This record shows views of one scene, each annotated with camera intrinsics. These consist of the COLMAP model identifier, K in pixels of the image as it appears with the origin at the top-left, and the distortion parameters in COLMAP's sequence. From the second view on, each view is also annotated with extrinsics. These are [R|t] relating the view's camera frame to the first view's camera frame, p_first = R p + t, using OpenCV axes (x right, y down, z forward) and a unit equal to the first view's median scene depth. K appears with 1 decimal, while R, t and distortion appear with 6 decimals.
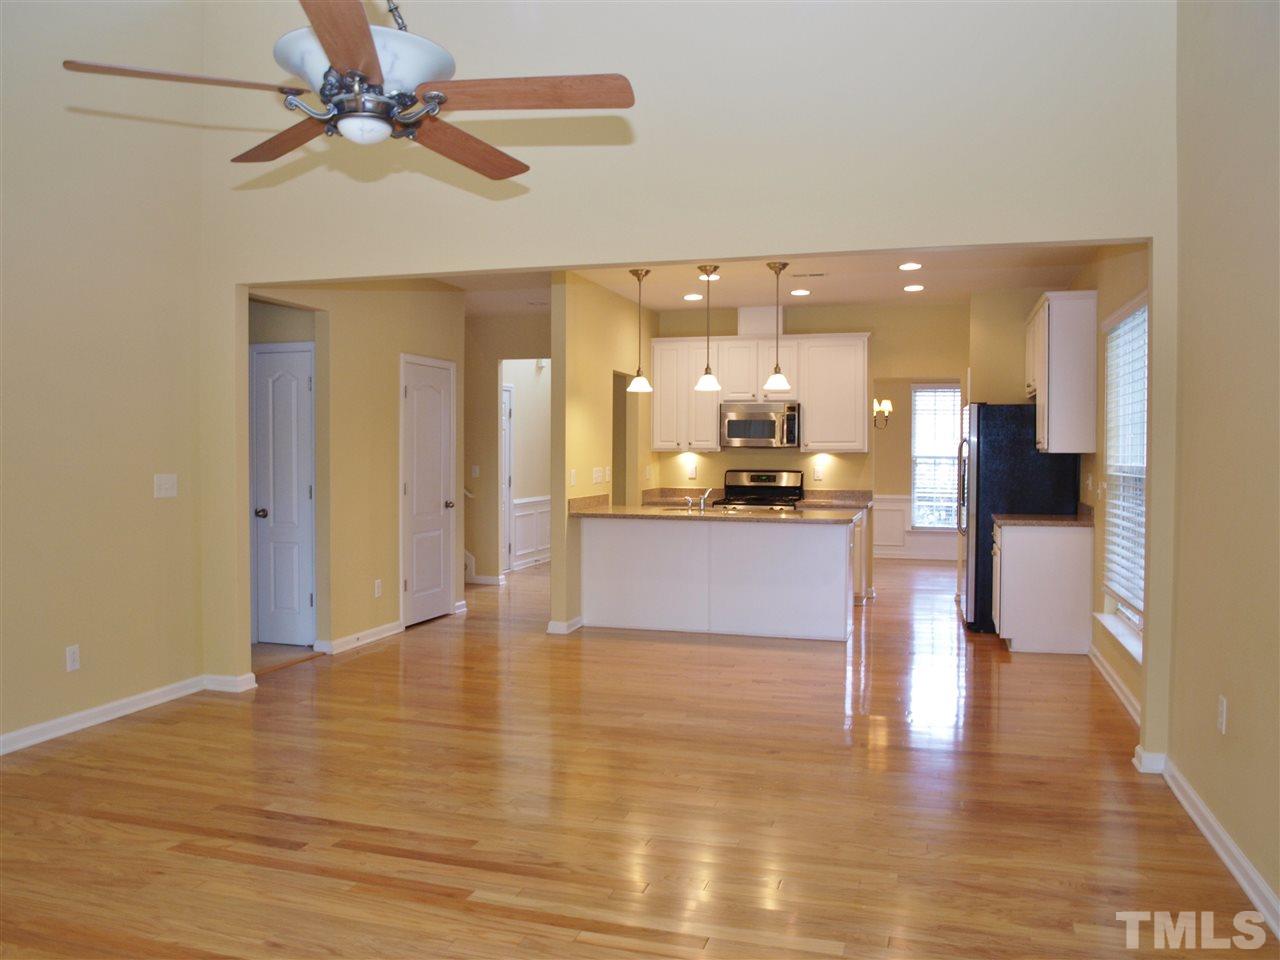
lens RADIAL K [[1014.3, 0, 640.0], [0, 1014.3, 480.0], [0, 0, 1]] dist [-0.101191, 0.054470]
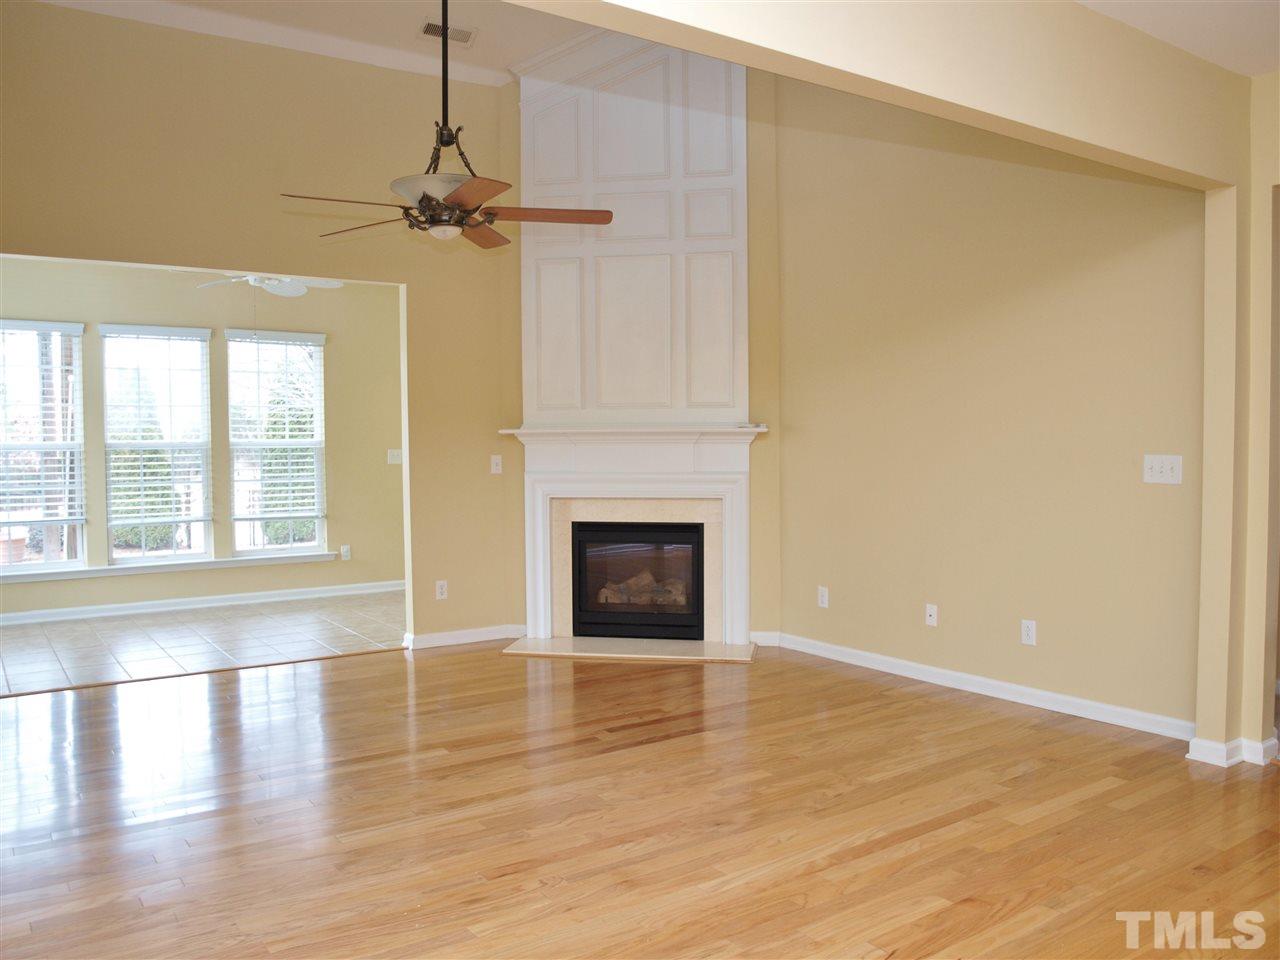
lens RADIAL K [[1014.3, 0, 640.0], [0, 1014.3, 480.0], [0, 0, 1]] dist [-0.101191, 0.054470]
pose [[-0.624941, 0.026661, -0.780216, 0.643105], [-0.020183, 0.998531, 0.050287, -0.027329], [0.780411, 0.047173, -0.623485, 1.798355]]
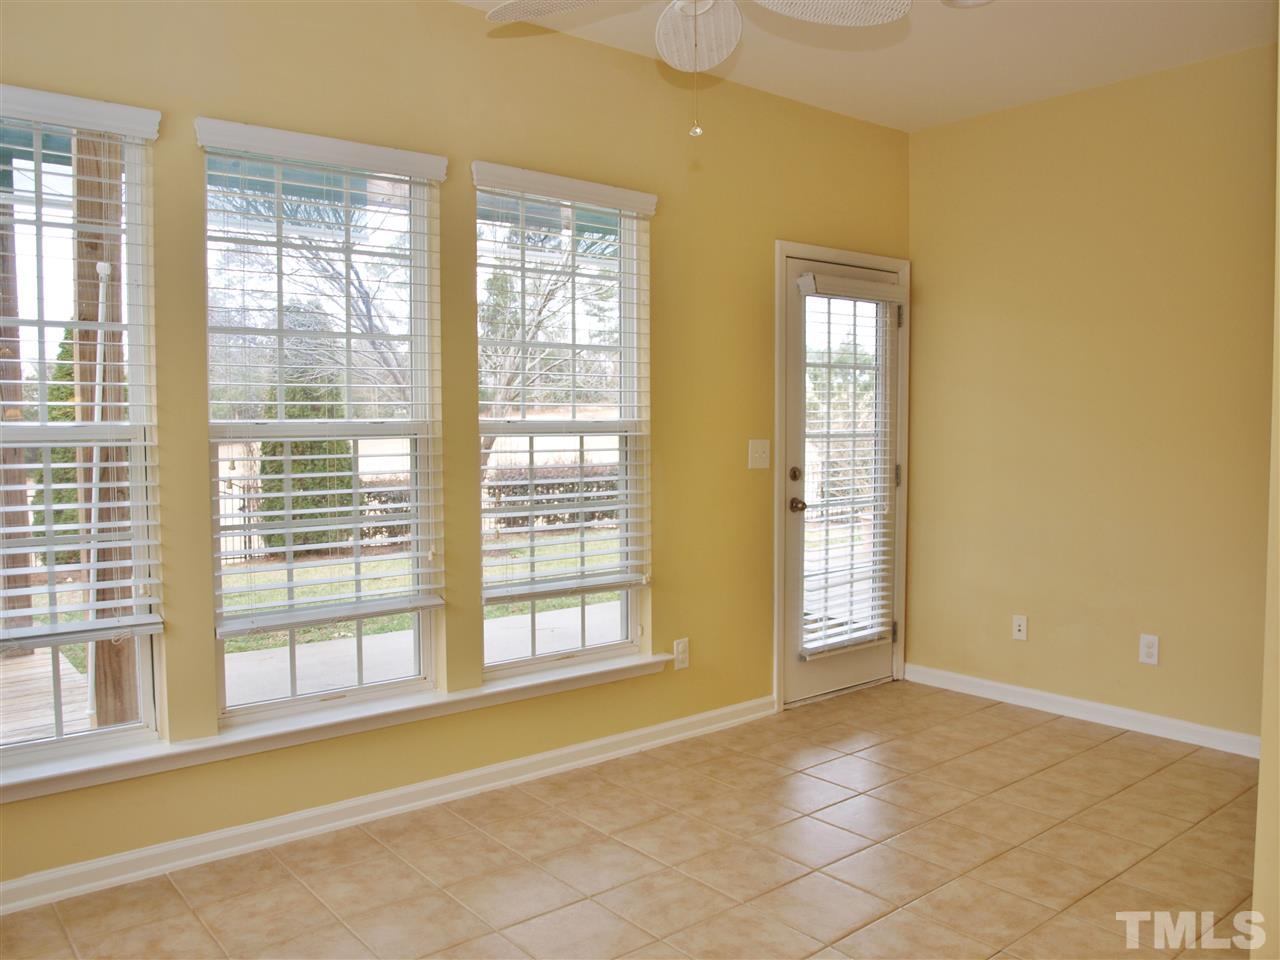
lens RADIAL K [[1014.3, 0, 640.0], [0, 1014.3, 480.0], [0, 0, 1]] dist [-0.101191, 0.054470]
pose [[-0.559175, 0.037270, -0.828212, 0.200641], [-0.022851, 0.997917, 0.060335, 0.006047], [0.828735, 0.052663, -0.557158, 0.351379]]
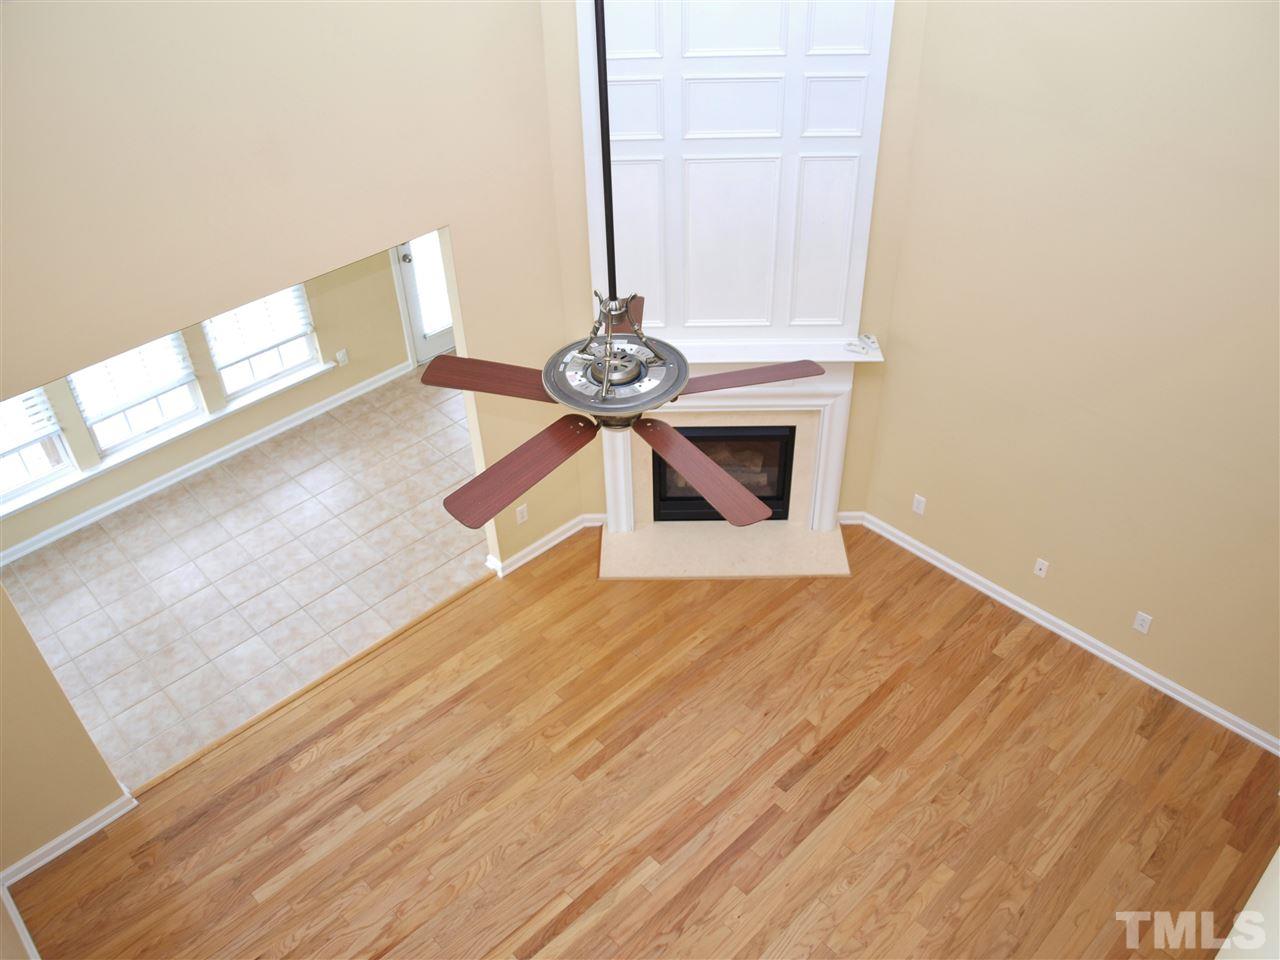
lens RADIAL K [[1014.3, 0, 640.0], [0, 1014.3, 480.0], [0, 0, 1]] dist [-0.101191, 0.054470]
pose [[-0.497883, 0.544795, -0.674767, 0.481381], [0.006362, 0.780333, 0.625332, -0.857903], [0.867221, 0.307049, -0.391981, 1.221474]]
